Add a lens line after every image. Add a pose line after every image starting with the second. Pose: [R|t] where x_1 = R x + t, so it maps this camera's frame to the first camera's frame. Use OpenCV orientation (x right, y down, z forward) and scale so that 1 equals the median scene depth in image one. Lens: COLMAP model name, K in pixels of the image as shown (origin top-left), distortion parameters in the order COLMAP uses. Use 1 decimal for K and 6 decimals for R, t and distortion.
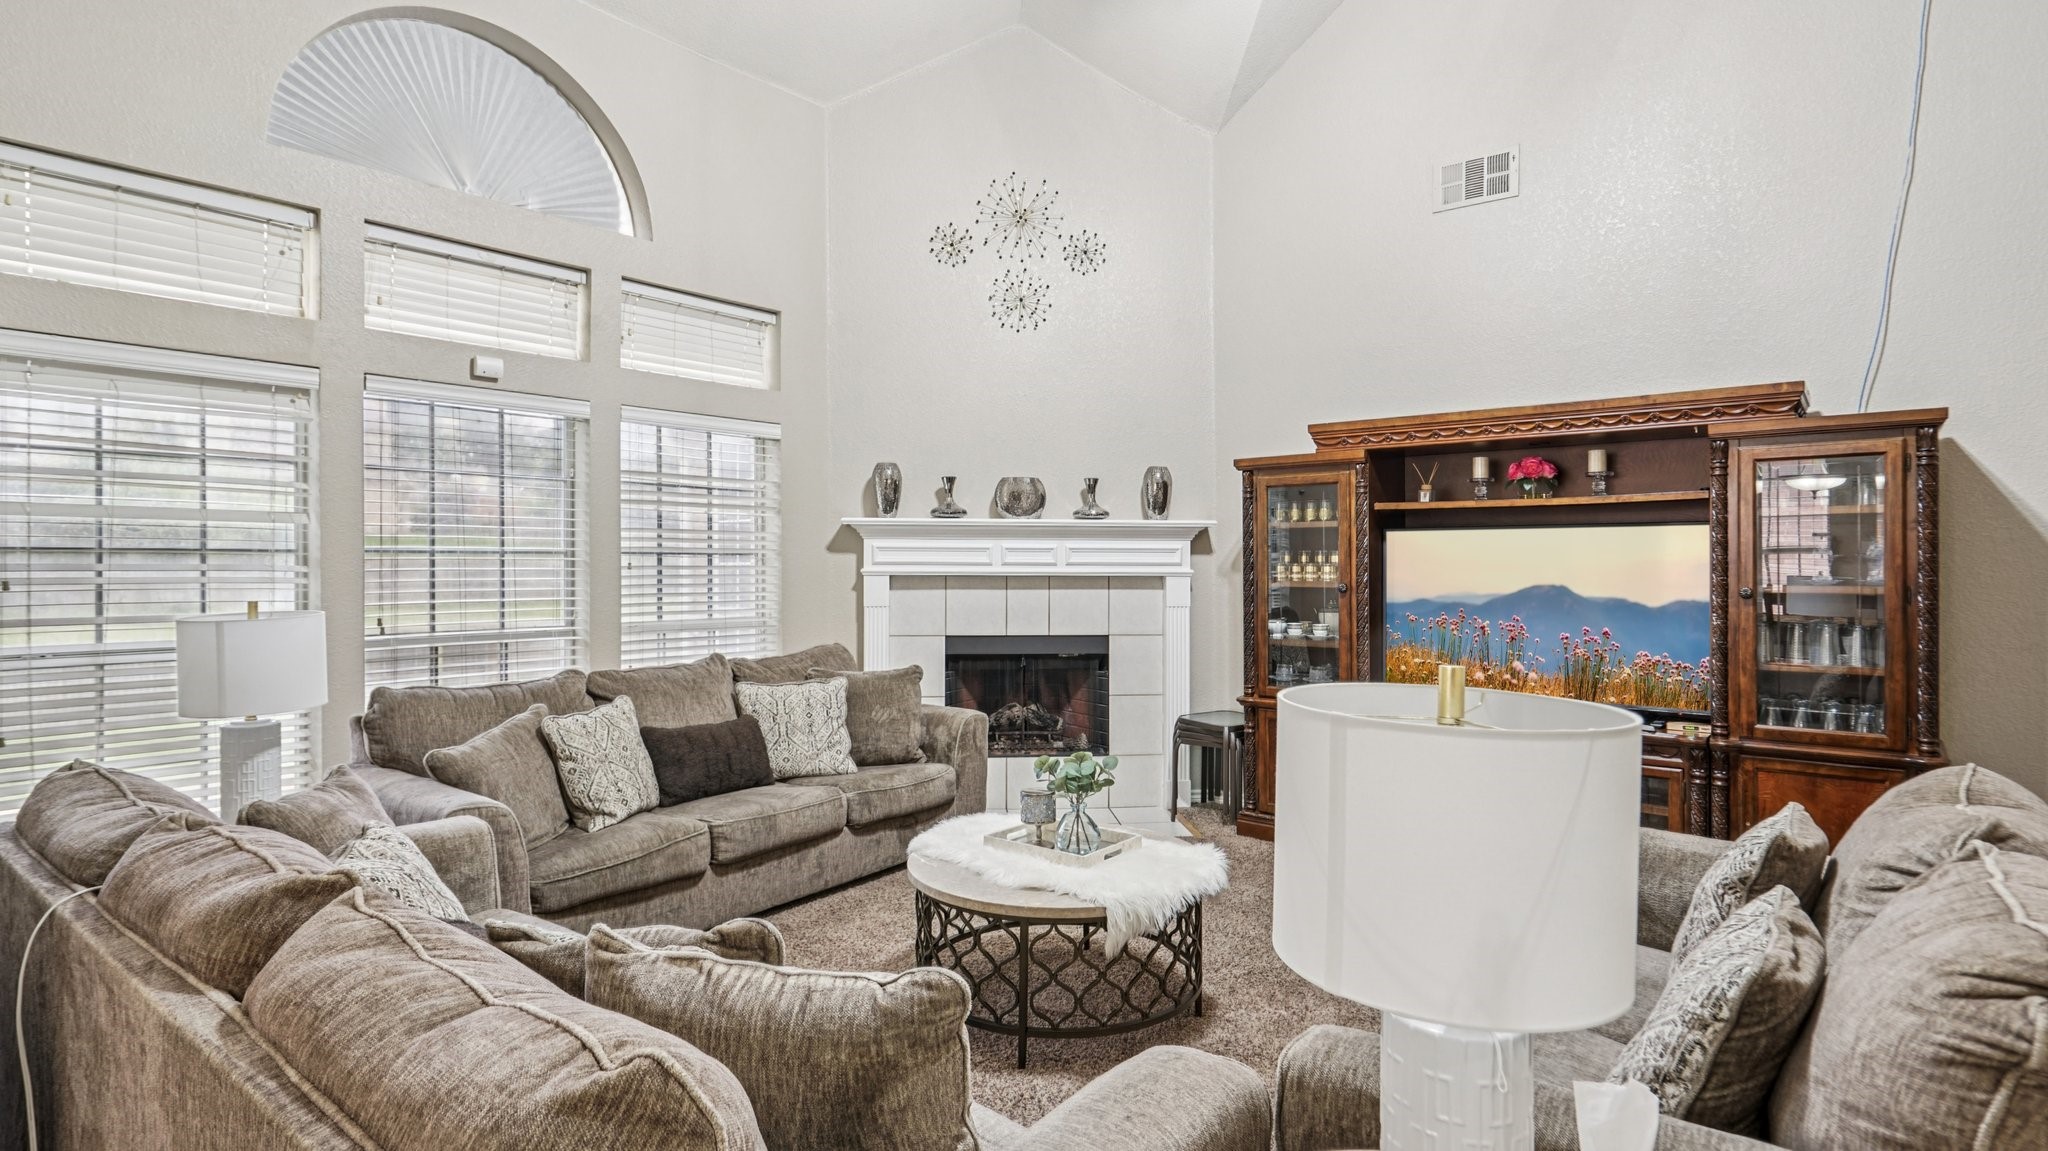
lens RADIAL K [[1011.5, 0, 1039.8], [0, 1011.5, 568.7], [0, 0, 1]] dist [-0.017043, 0.001688]
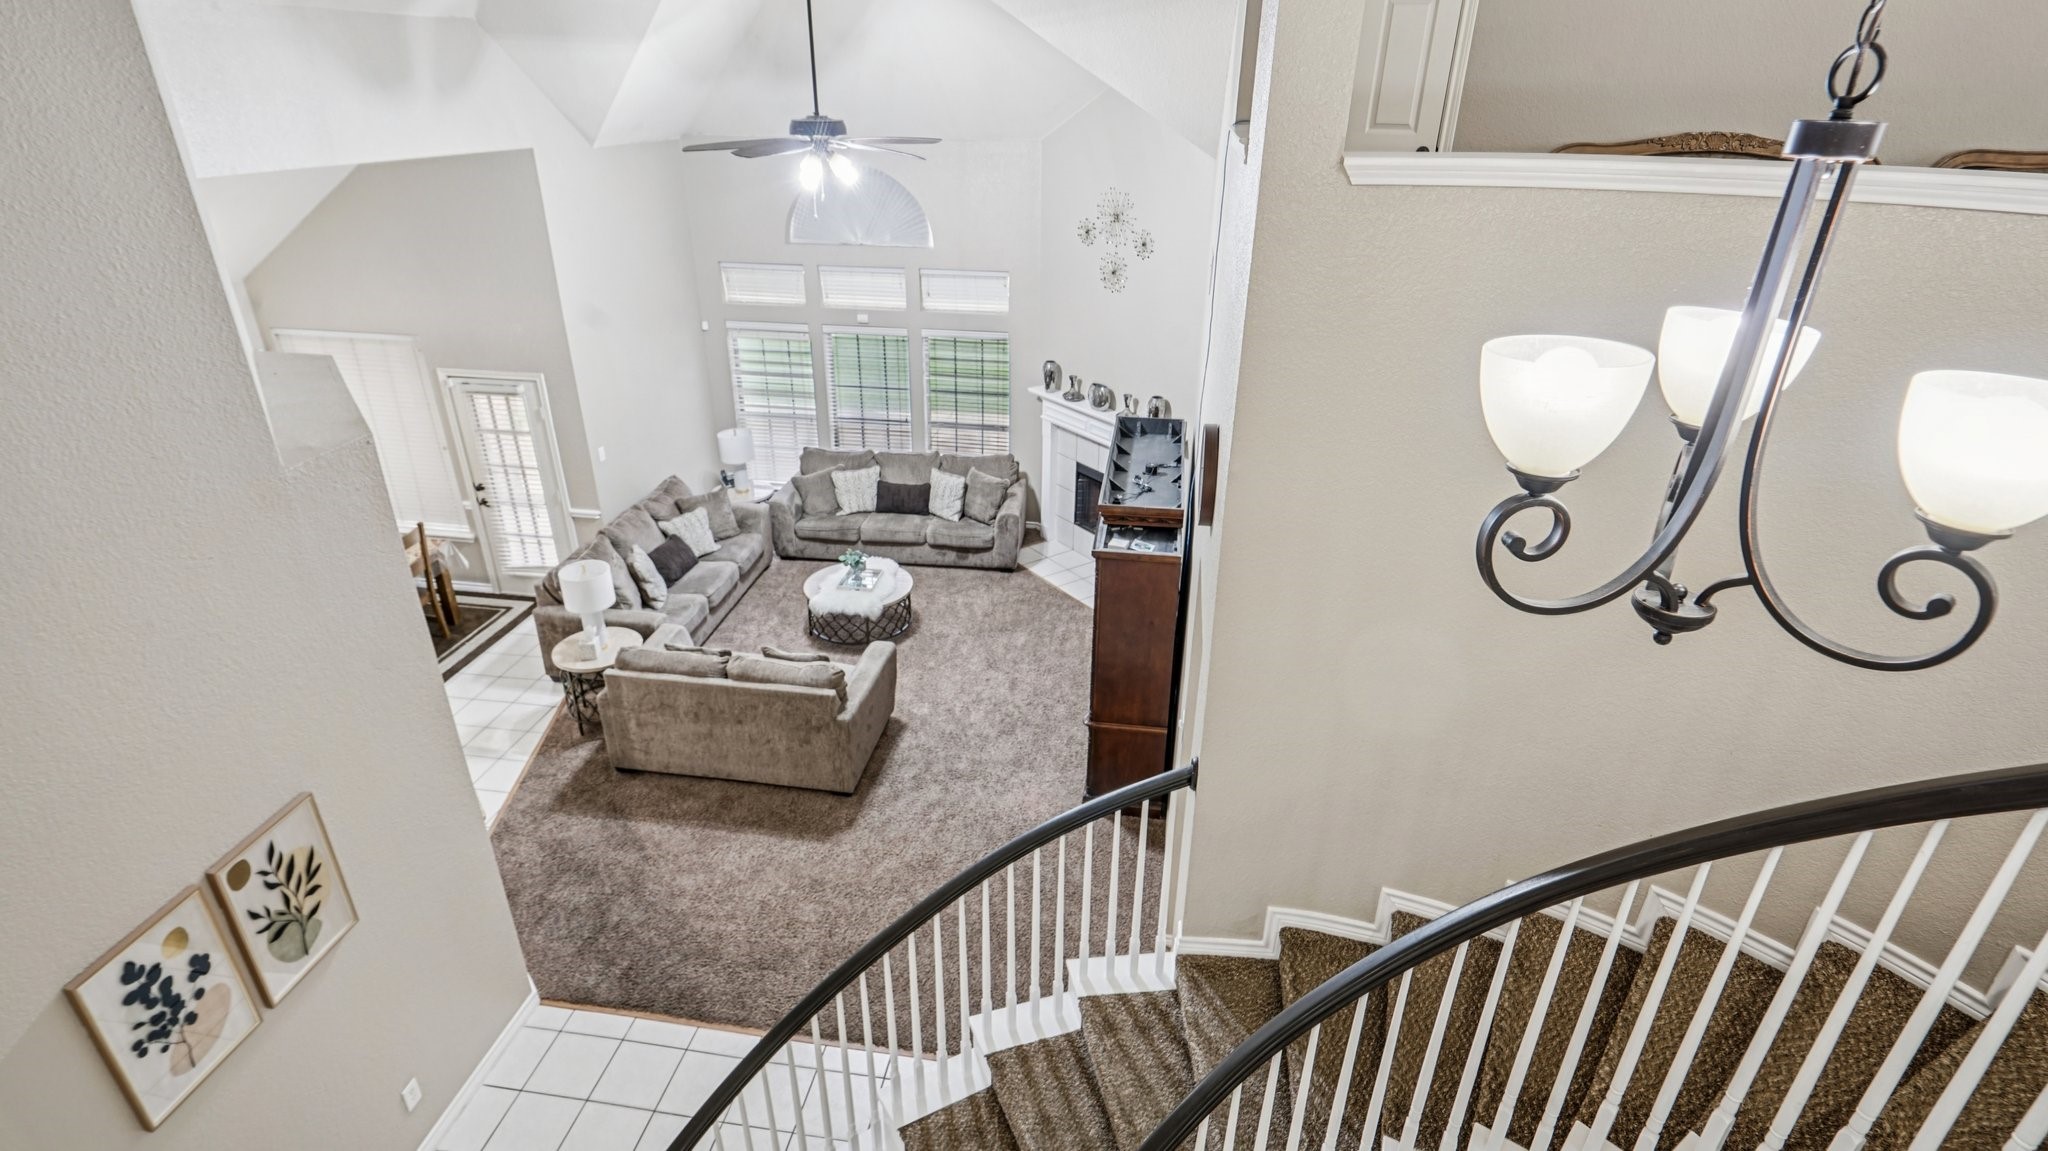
lens RADIAL K [[1011.5, 0, 1027.4], [0, 1011.5, 579.1], [0, 0, 1]] dist [-0.017043, 0.001688]
pose [[0.505356, 0.383301, -0.773108, 1.613310], [-0.019458, 0.900764, 0.433873, -0.633193], [0.862692, -0.204217, 0.462664, 0.070643]]
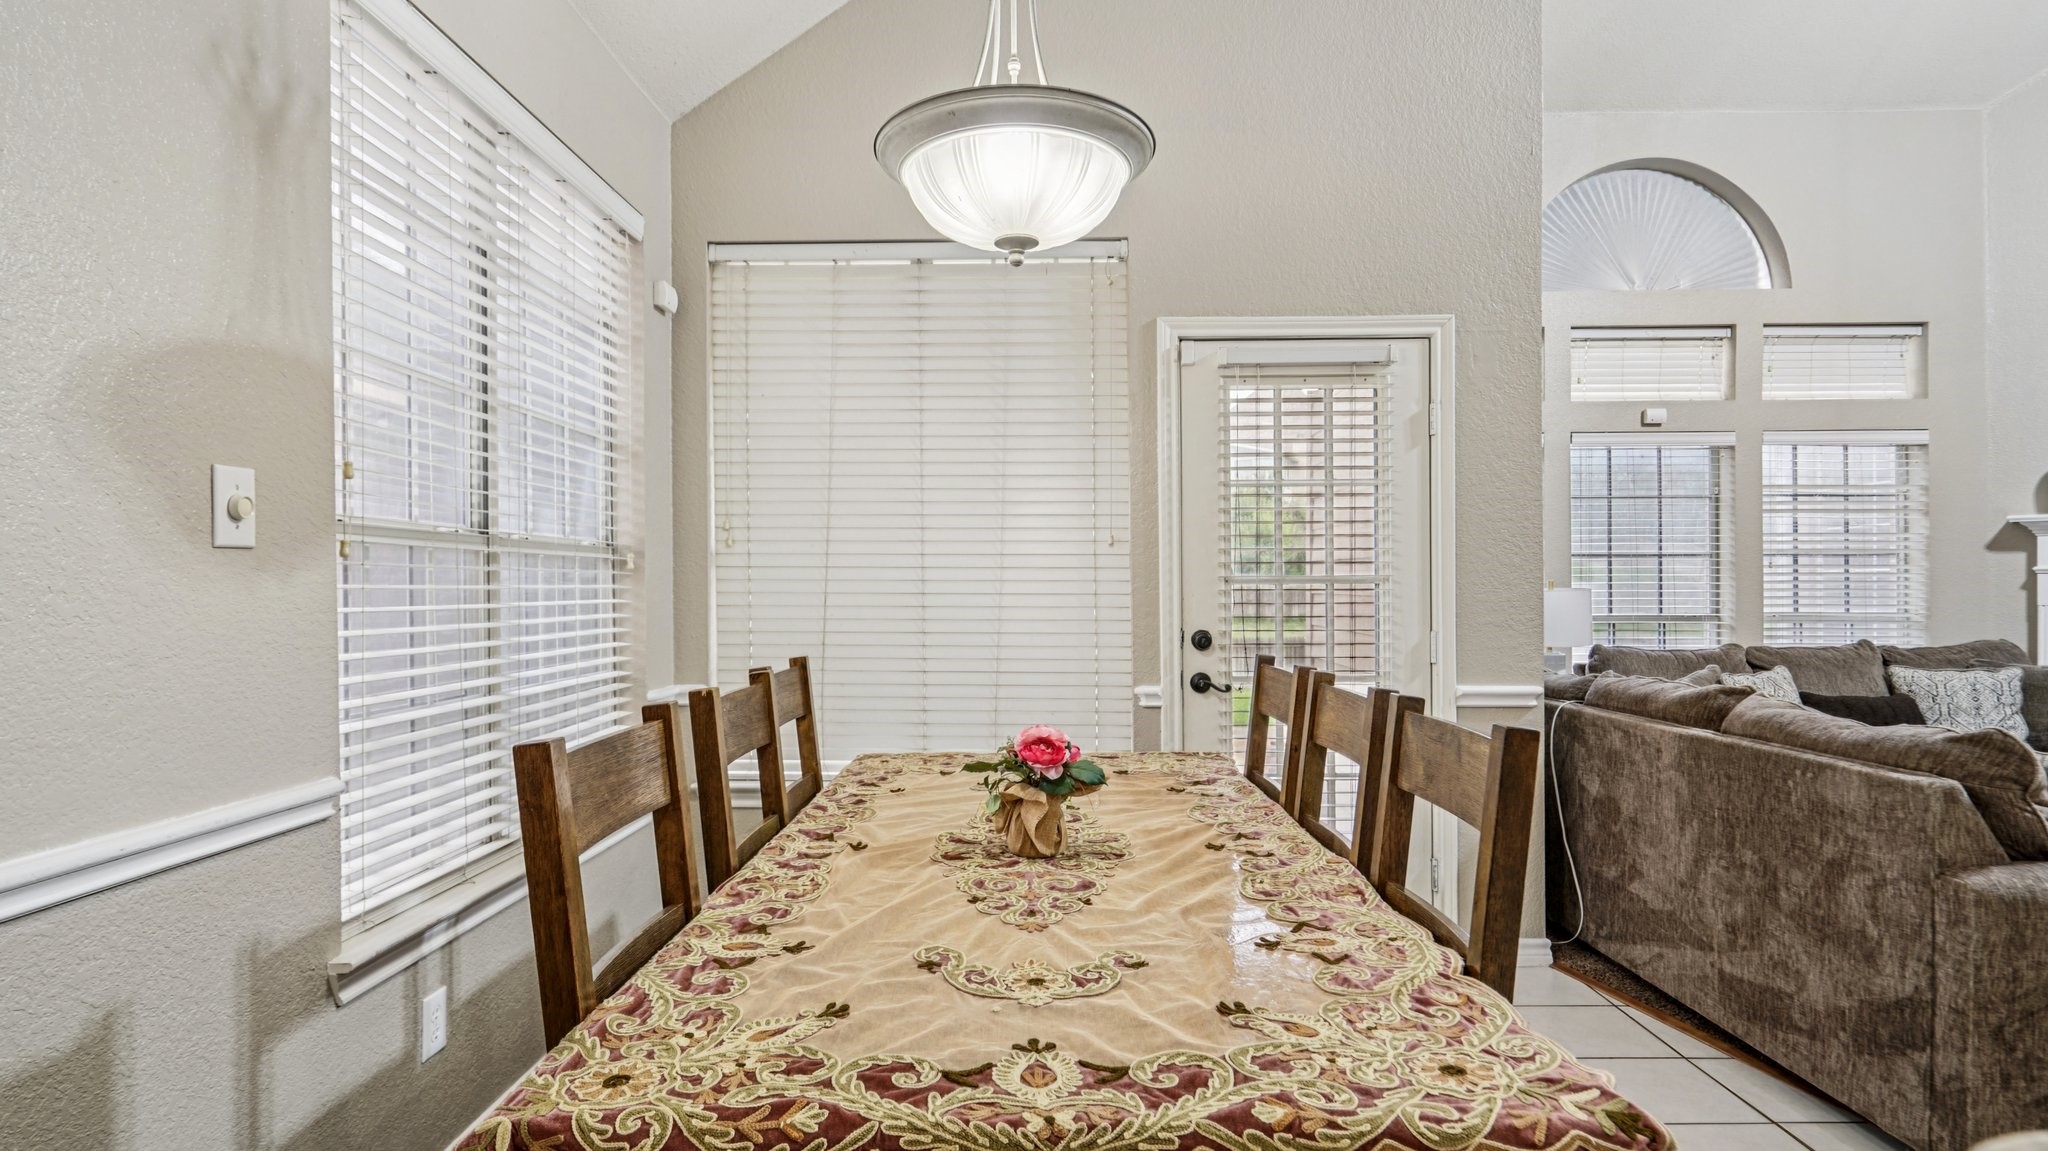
lens RADIAL K [[1011.5, 0, 996.3], [0, 1011.5, 592.7], [0, 0, 1]] dist [-0.017043, 0.001688]
pose [[0.585627, 0.005466, -0.810563, 0.019611], [-0.004880, 0.999983, 0.003218, 0.031470], [0.810566, 0.002071, 0.585643, -0.445607]]
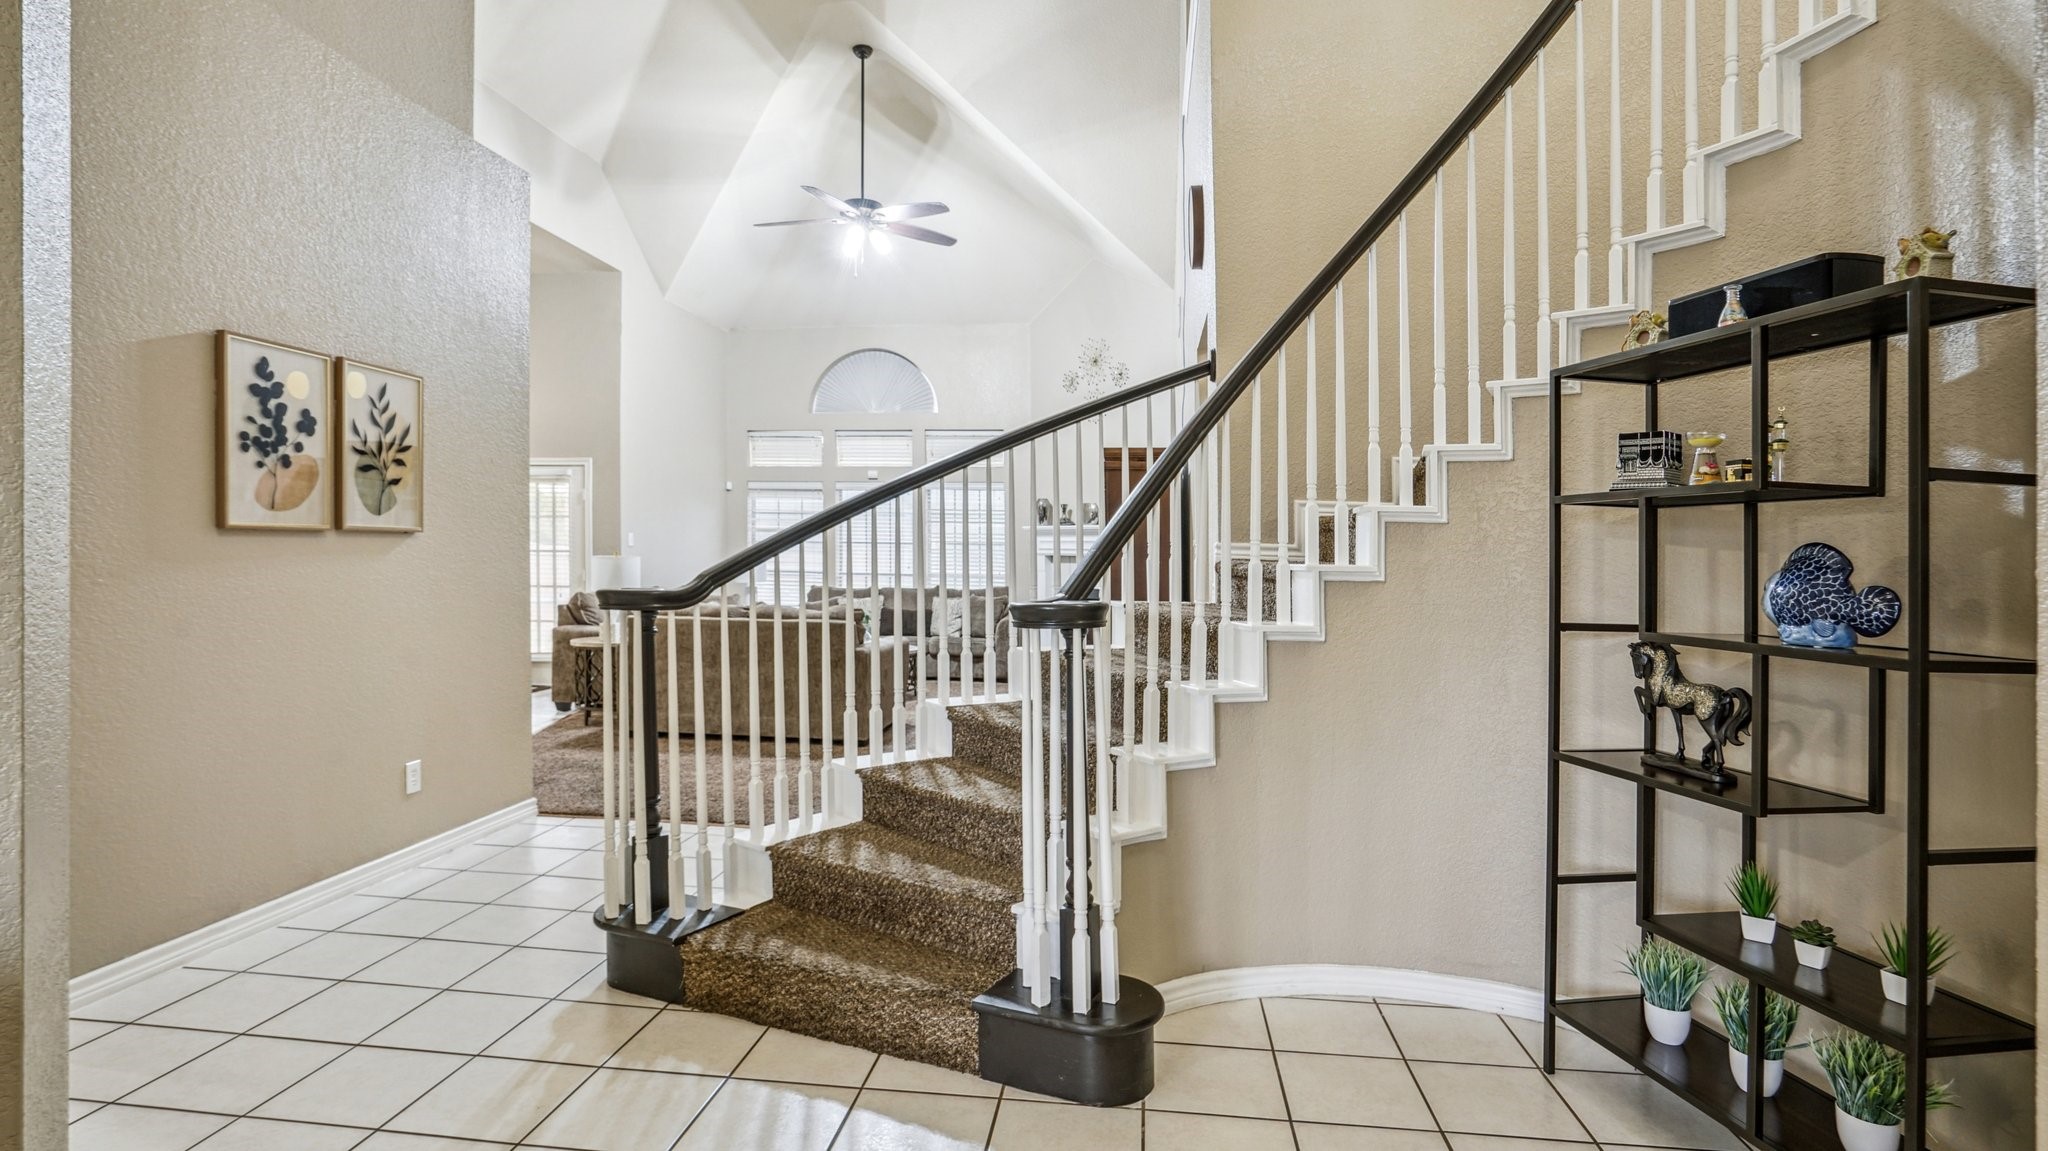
lens RADIAL K [[1011.5, 0, 1006.5], [0, 1011.5, 592.8], [0, 0, 1]] dist [-0.017043, 0.001688]
pose [[0.517804, 0.032985, -0.854863, 1.809648], [-0.019071, 0.999453, 0.027012, 0.036873], [0.855286, 0.002317, 0.518150, -0.105926]]
